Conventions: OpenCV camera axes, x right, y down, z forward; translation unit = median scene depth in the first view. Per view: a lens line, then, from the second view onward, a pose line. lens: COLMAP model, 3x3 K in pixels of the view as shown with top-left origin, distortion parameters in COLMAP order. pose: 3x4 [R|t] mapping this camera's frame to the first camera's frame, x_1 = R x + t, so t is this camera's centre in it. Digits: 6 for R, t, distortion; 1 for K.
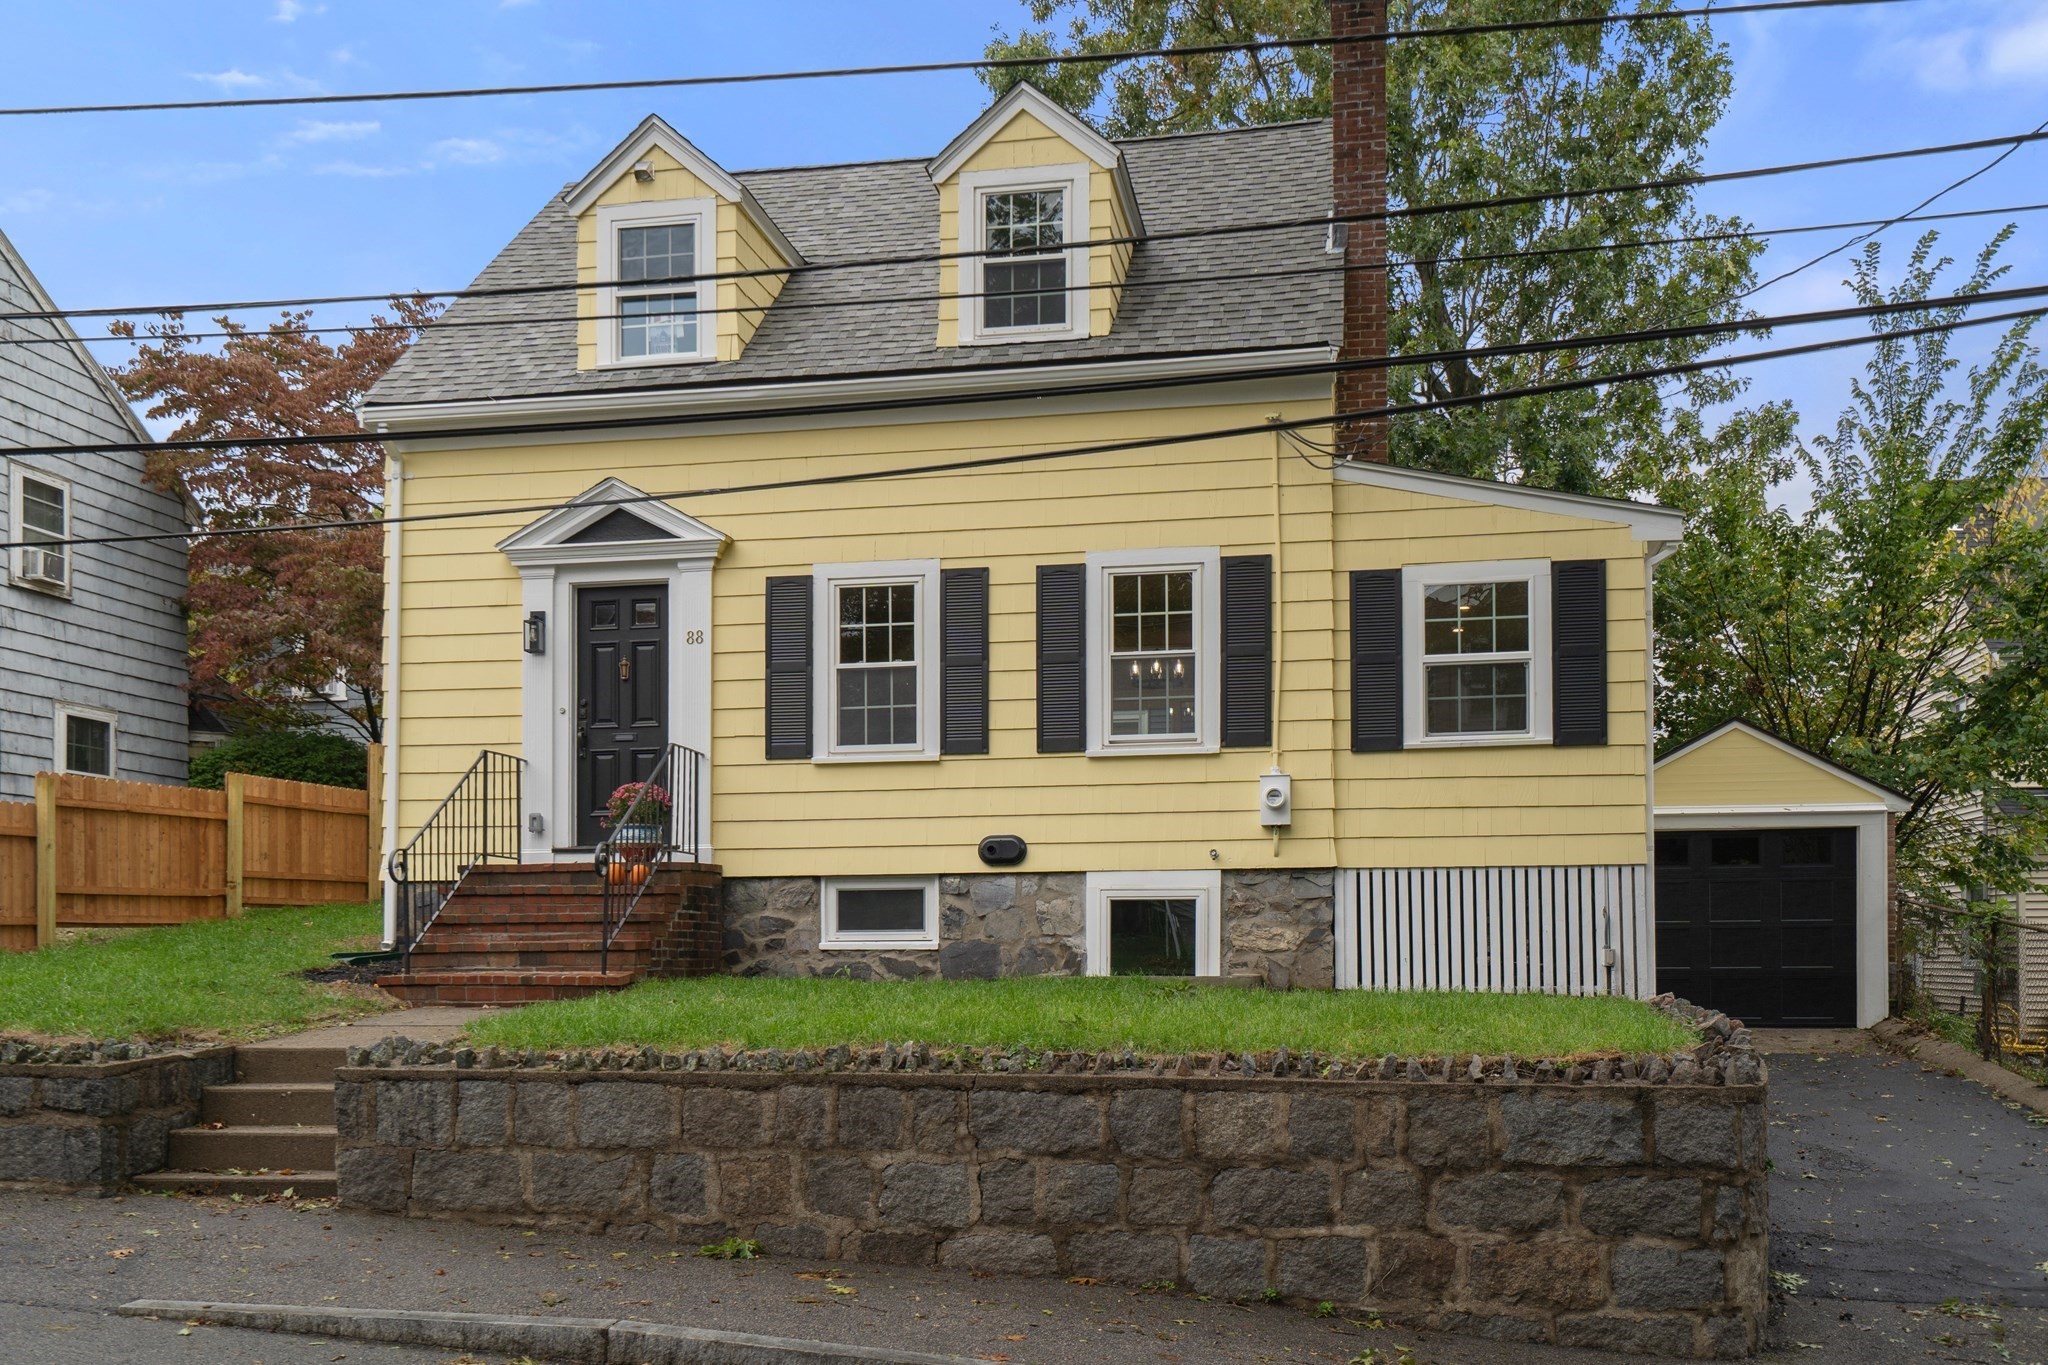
lens RADIAL K [[1830.9, 0, 1026.1], [0, 1830.9, 682.8], [0, 0, 1]] dist [0.004329, 0.002124]
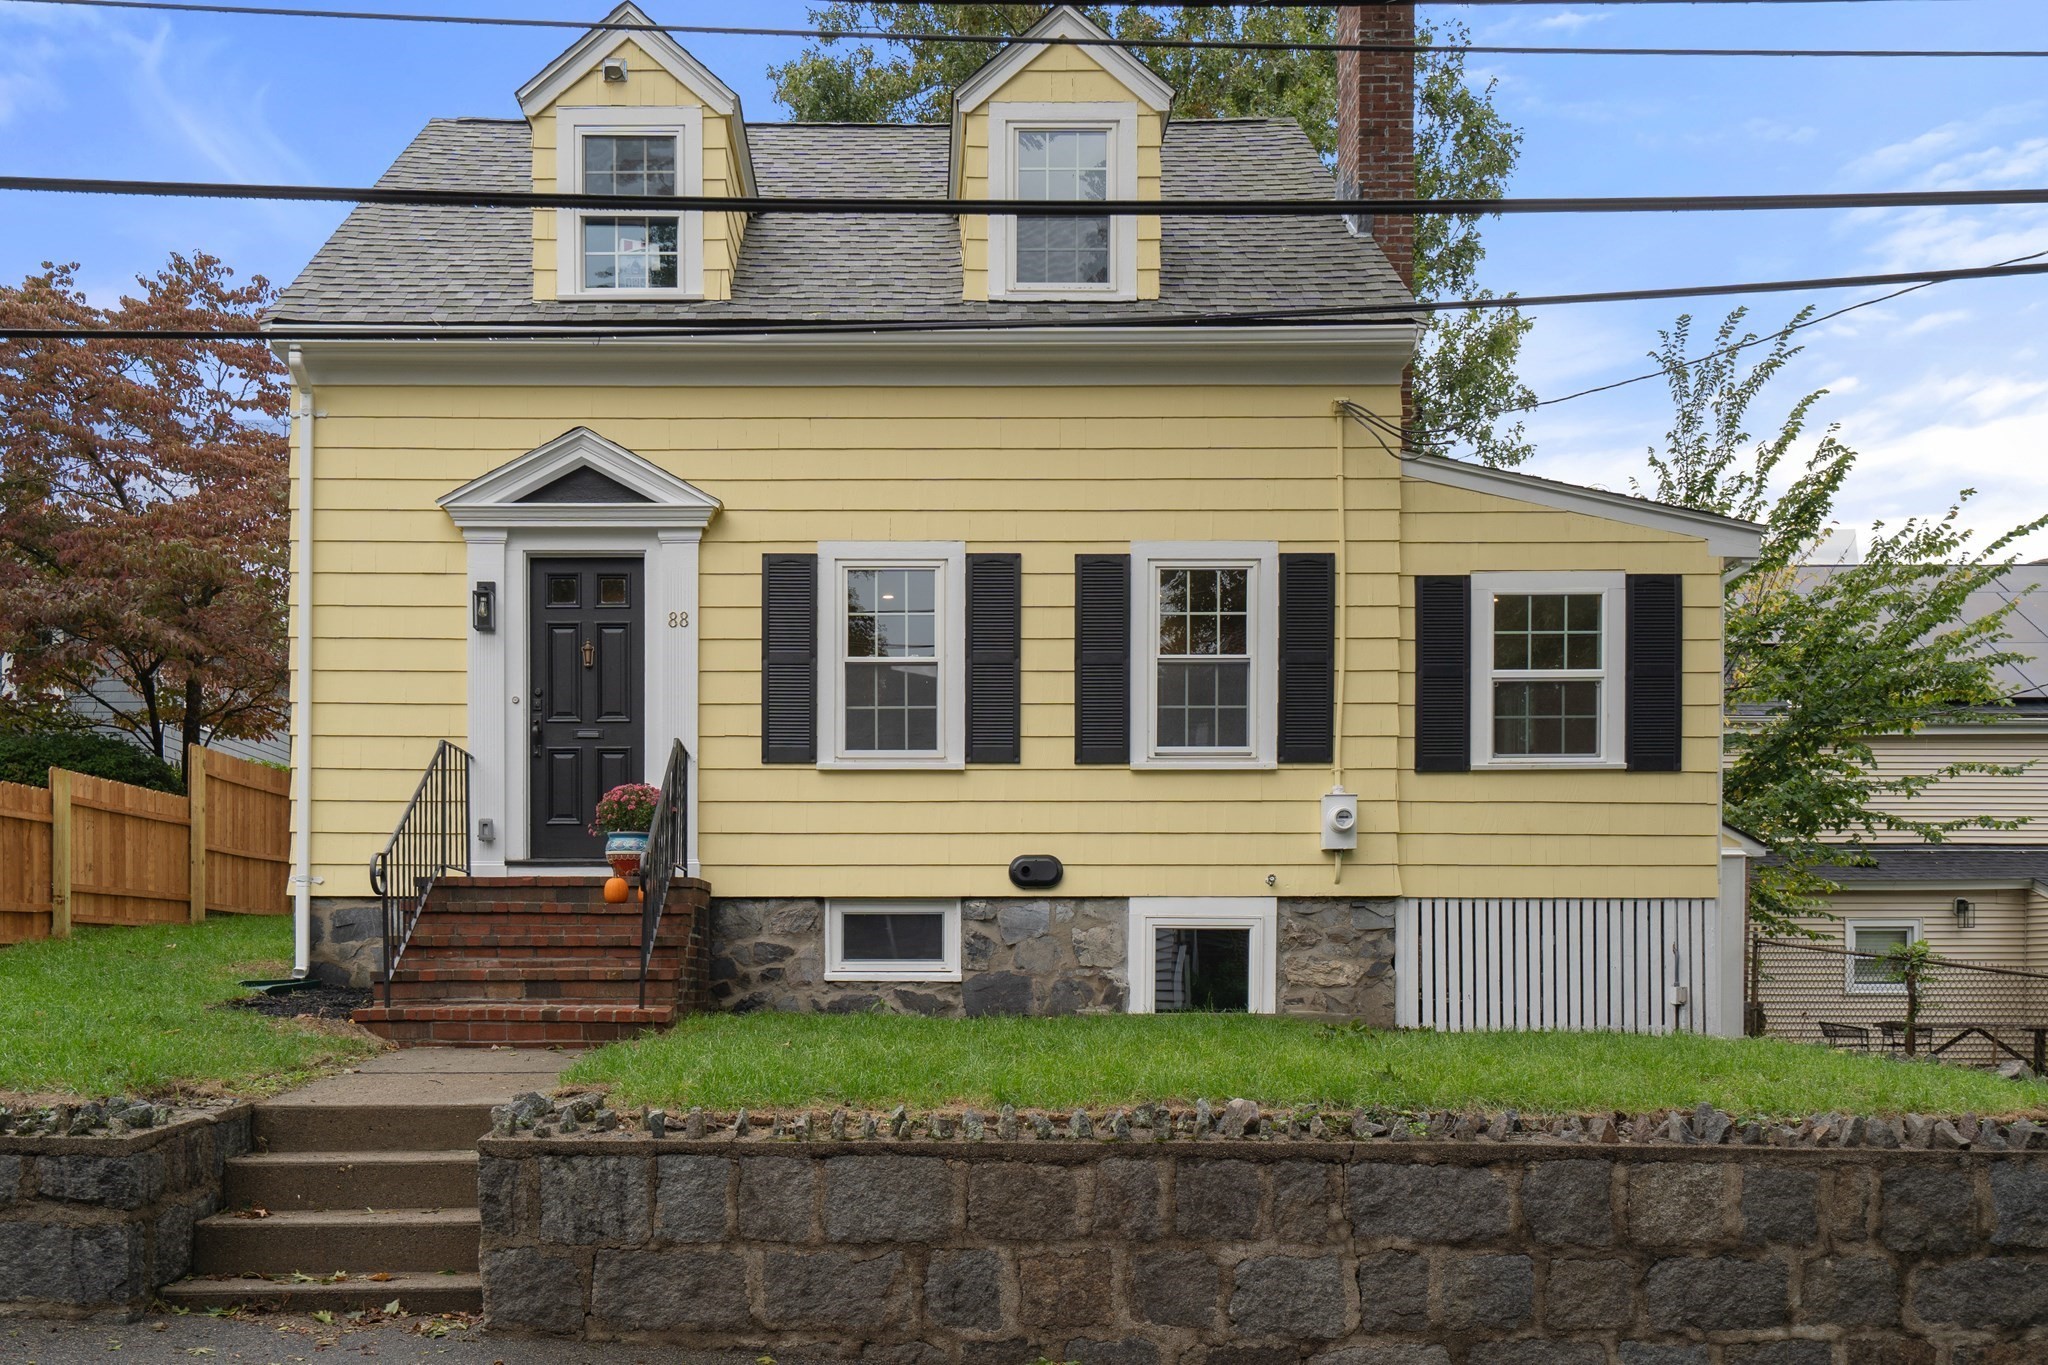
lens RADIAL K [[1727.9, 0, 1008.1], [0, 1727.9, 820.0], [0, 0, 1]] dist [0.003970, 0.005006]
pose [[0.985739, 0.023014, 0.166699, -0.169226], [-0.031412, 0.998357, 0.047917, 0.026639], [-0.165322, -0.052470, 0.984843, 0.176376]]
